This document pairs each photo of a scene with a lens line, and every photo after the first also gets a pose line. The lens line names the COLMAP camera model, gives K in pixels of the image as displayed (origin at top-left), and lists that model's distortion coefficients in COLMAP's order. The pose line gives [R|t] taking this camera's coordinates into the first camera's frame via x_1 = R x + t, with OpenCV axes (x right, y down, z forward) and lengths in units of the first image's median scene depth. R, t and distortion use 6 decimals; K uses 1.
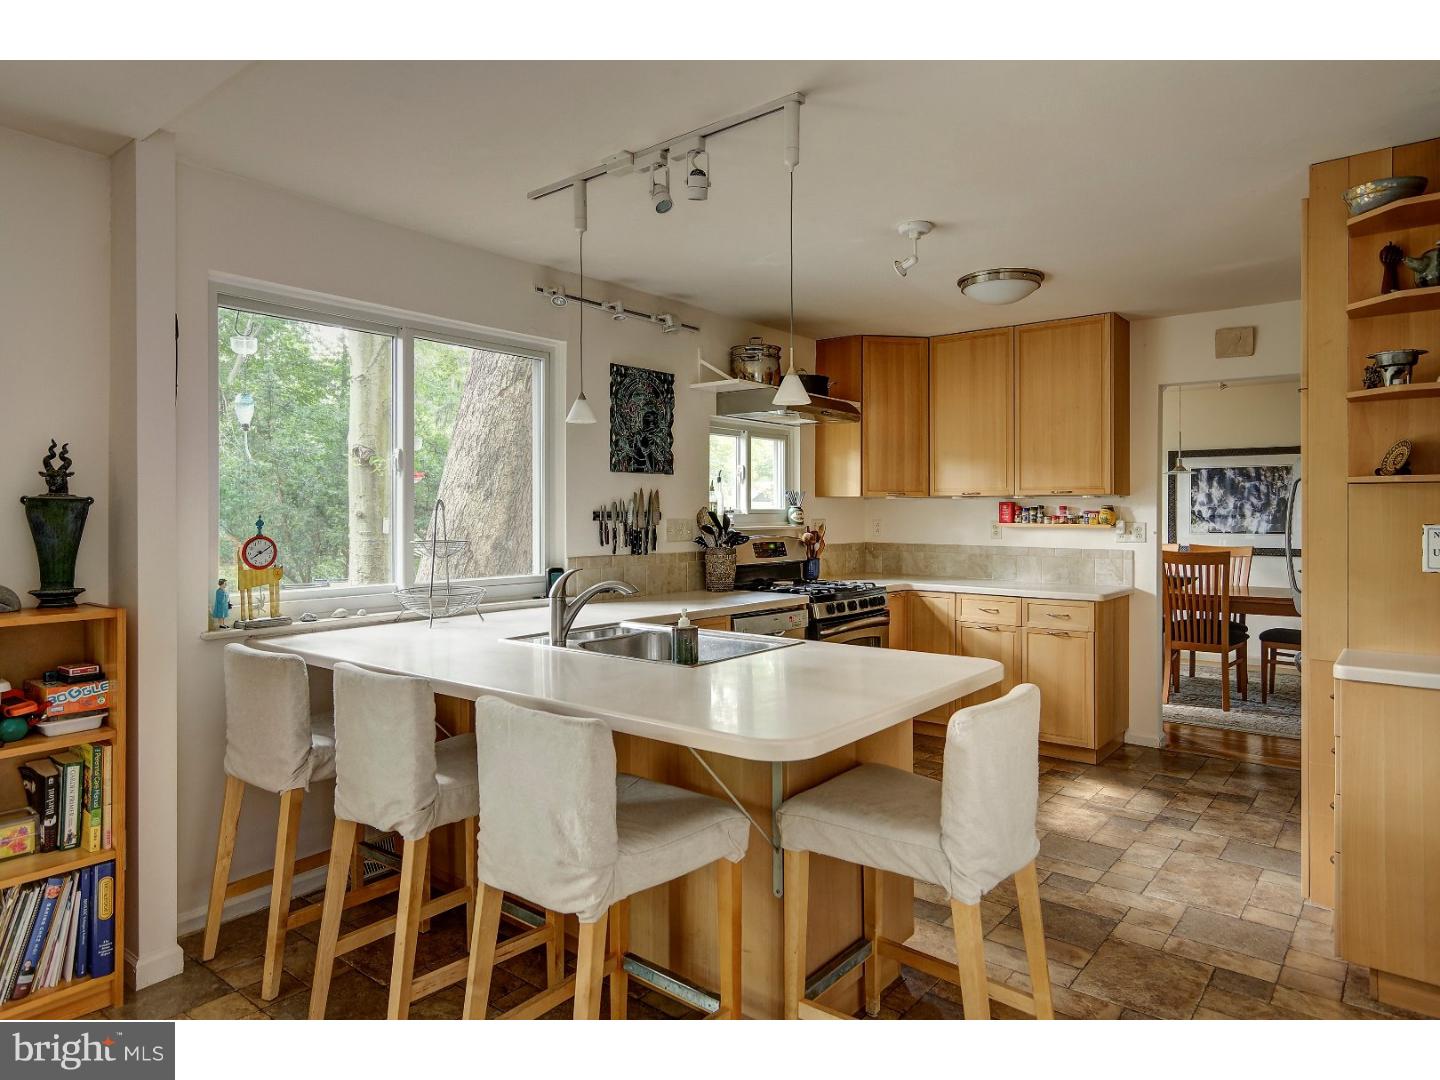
lens RADIAL K [[872.6, 0, 717.8], [0, 872.6, 508.4], [0, 0, 1]] dist [0.017686, -0.004496]
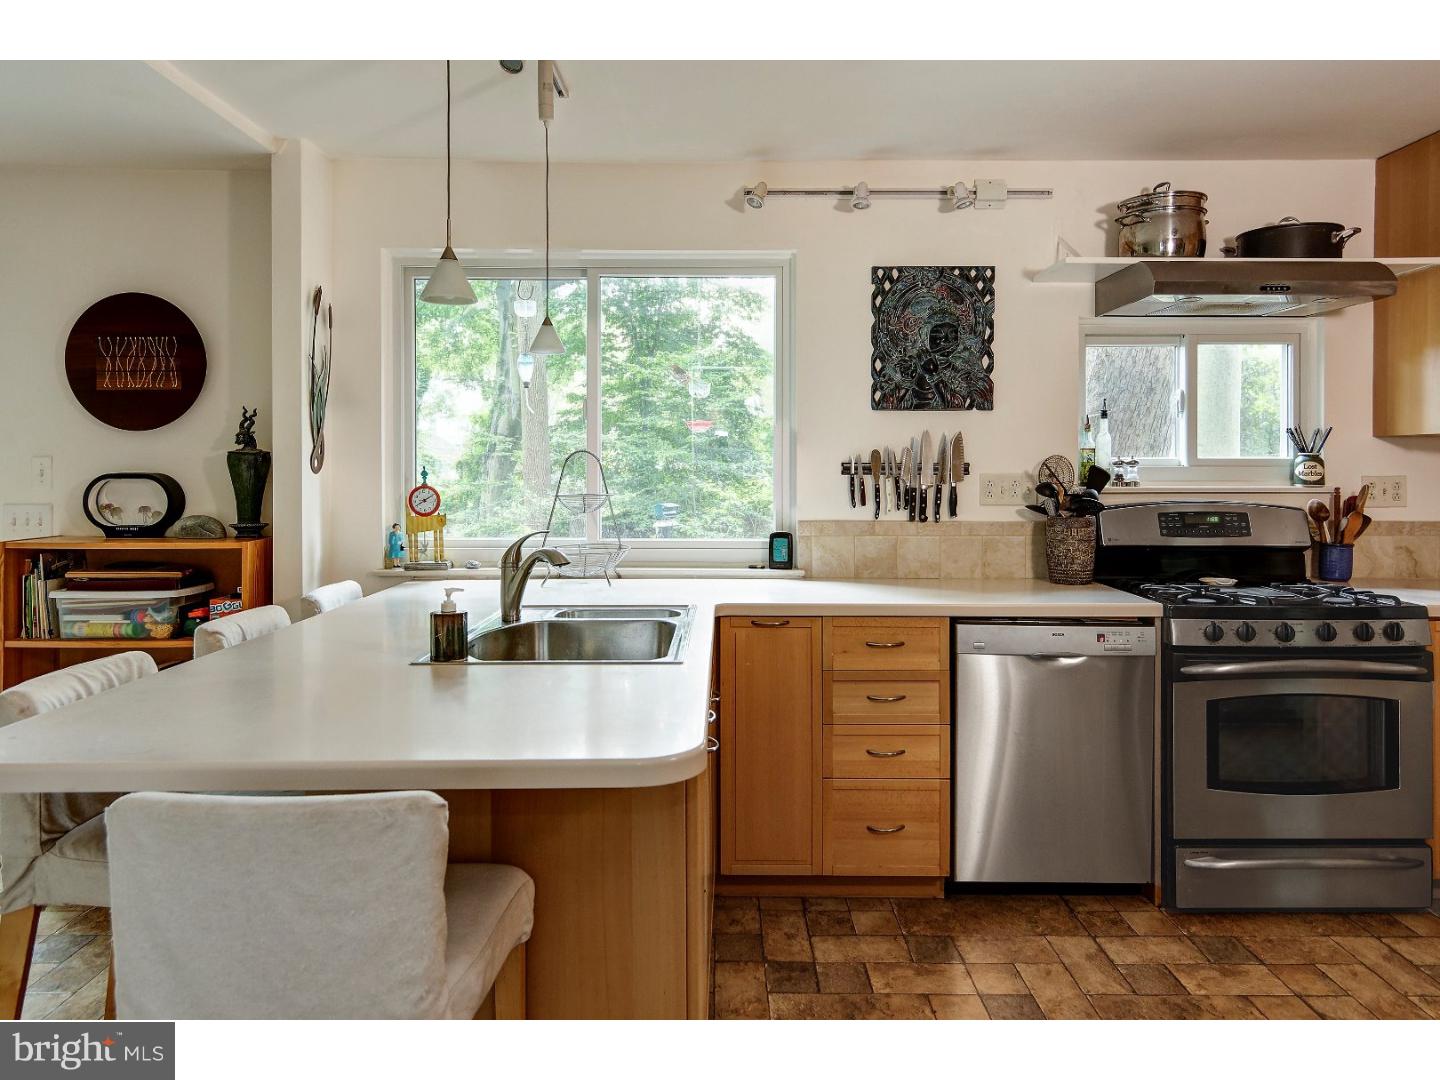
lens RADIAL K [[938.8, 0, 736.7], [0, 938.8, 471.8], [0, 0, 1]] dist [0.010182, 0.003932]
pose [[0.635919, 0.004746, -0.771741, 0.368589], [0.003254, 0.999956, 0.008832, 0.003231], [0.771749, -0.008128, 0.635876, 0.331851]]
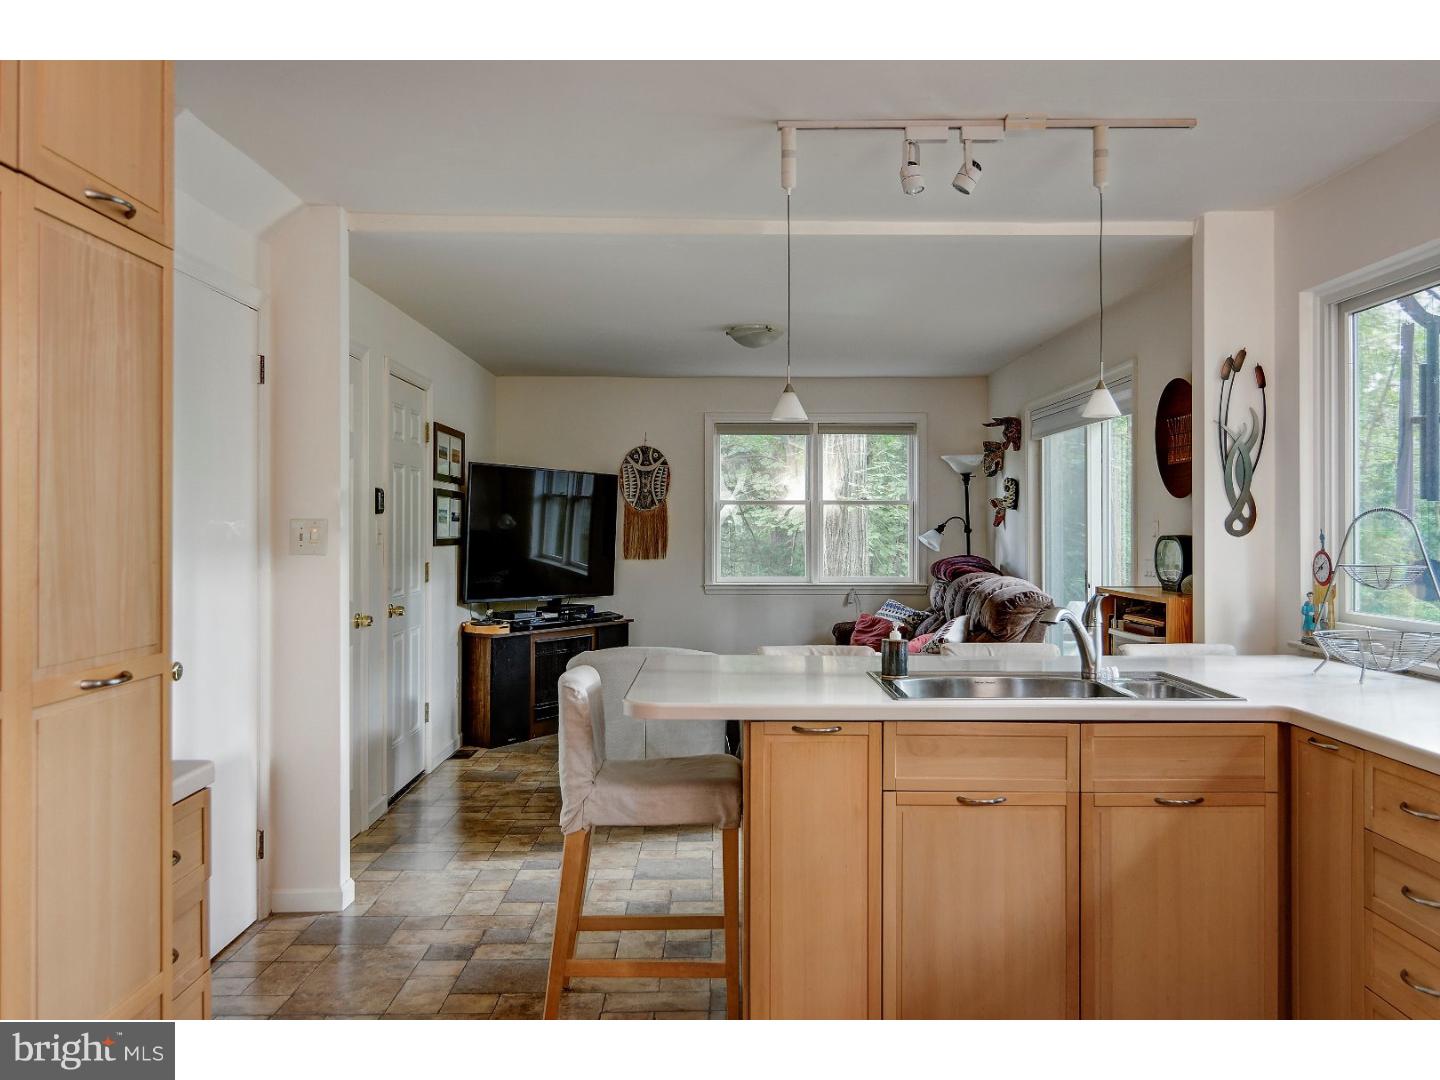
lens RADIAL K [[1185.5, 0, 732.3], [0, 1185.5, 530.6], [0, 0, 1]] dist [0.007972, -0.009043]
pose [[-0.769062, 0.001967, -0.639171, 0.477865], [0.004077, 0.999990, -0.001829, 0.005404], [0.639161, -0.004012, -0.769062, 0.942471]]
